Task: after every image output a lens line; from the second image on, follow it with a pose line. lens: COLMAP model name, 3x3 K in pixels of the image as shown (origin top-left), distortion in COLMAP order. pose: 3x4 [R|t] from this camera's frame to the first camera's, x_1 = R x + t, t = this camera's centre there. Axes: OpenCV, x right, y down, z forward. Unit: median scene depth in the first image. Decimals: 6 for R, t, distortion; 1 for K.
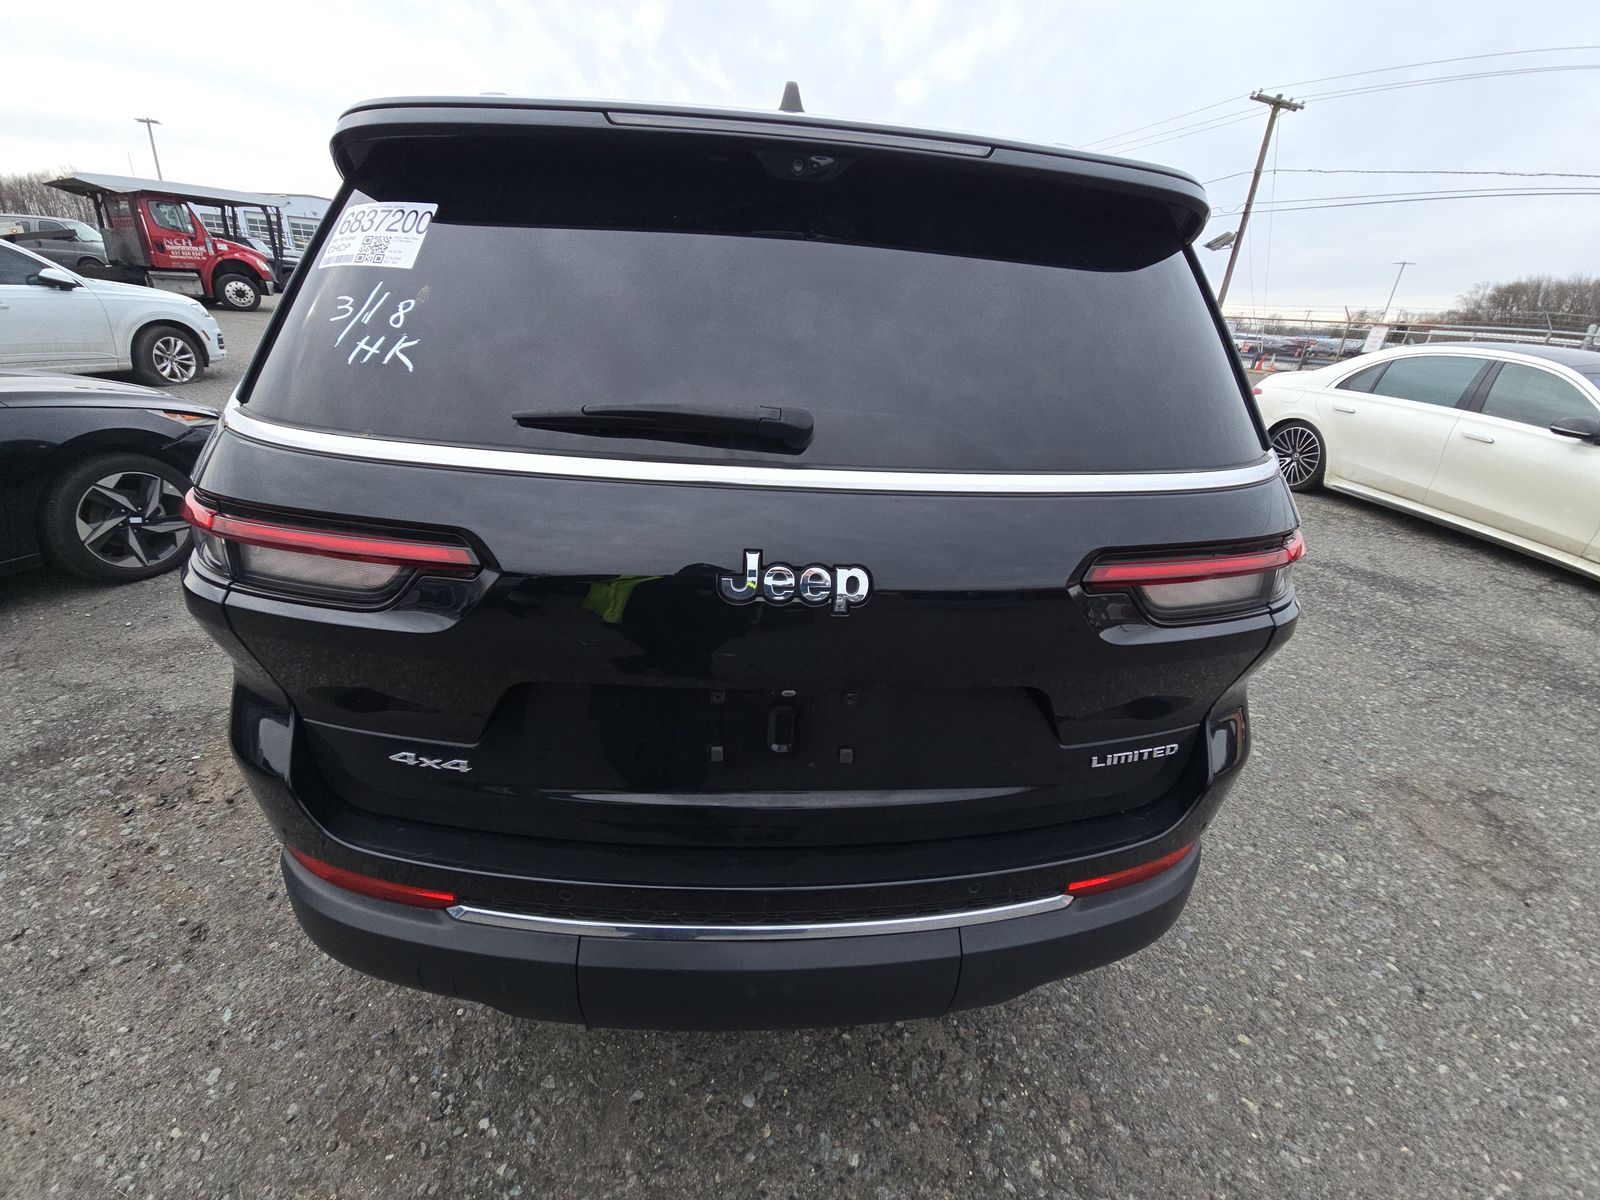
lens RADIAL K [[660.9, 0, 800.0], [0, 660.9, 600.0], [0, 0, 1]] dist [0.000673, -0.006405]
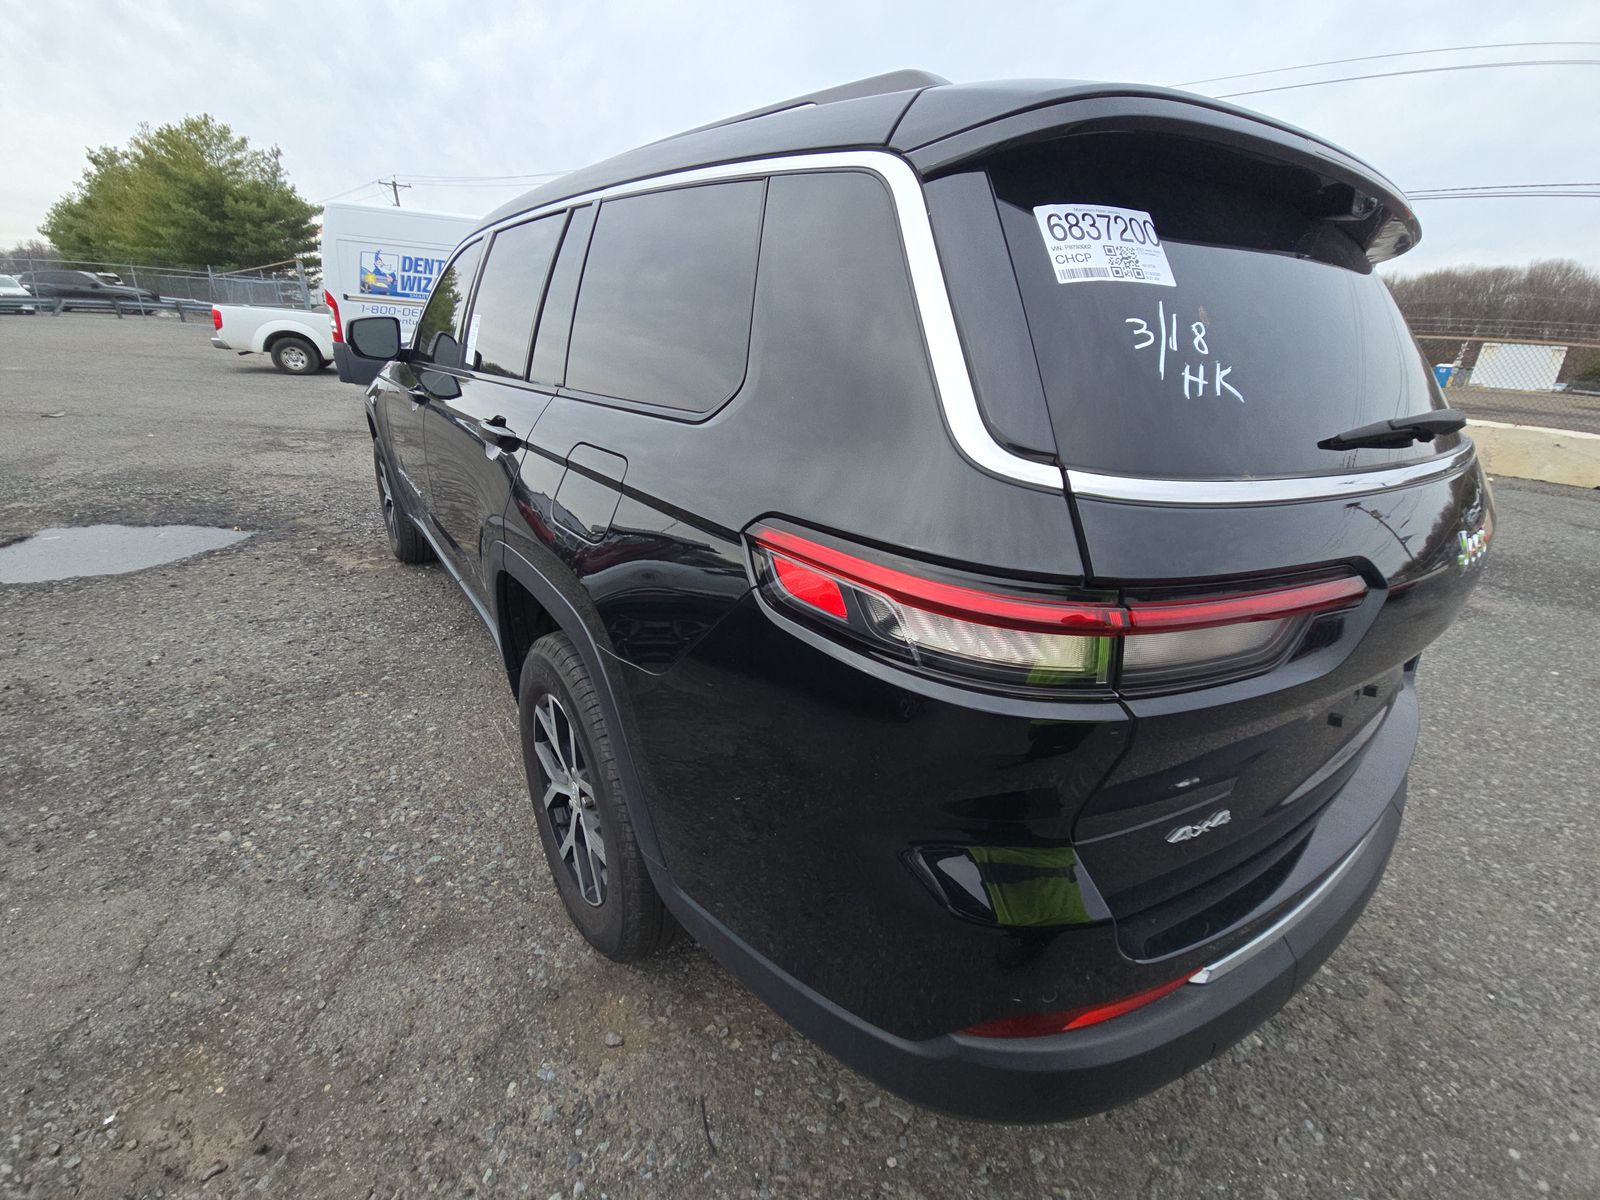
lens RADIAL K [[660.9, 0, 800.0], [0, 660.9, 600.0], [0, 0, 1]] dist [0.000673, -0.006405]
pose [[0.837938, -0.219392, 0.499727, -1.046397], [0.219496, 0.973799, 0.059471, -0.175486], [-0.499681, 0.059855, 0.864139, 0.349612]]
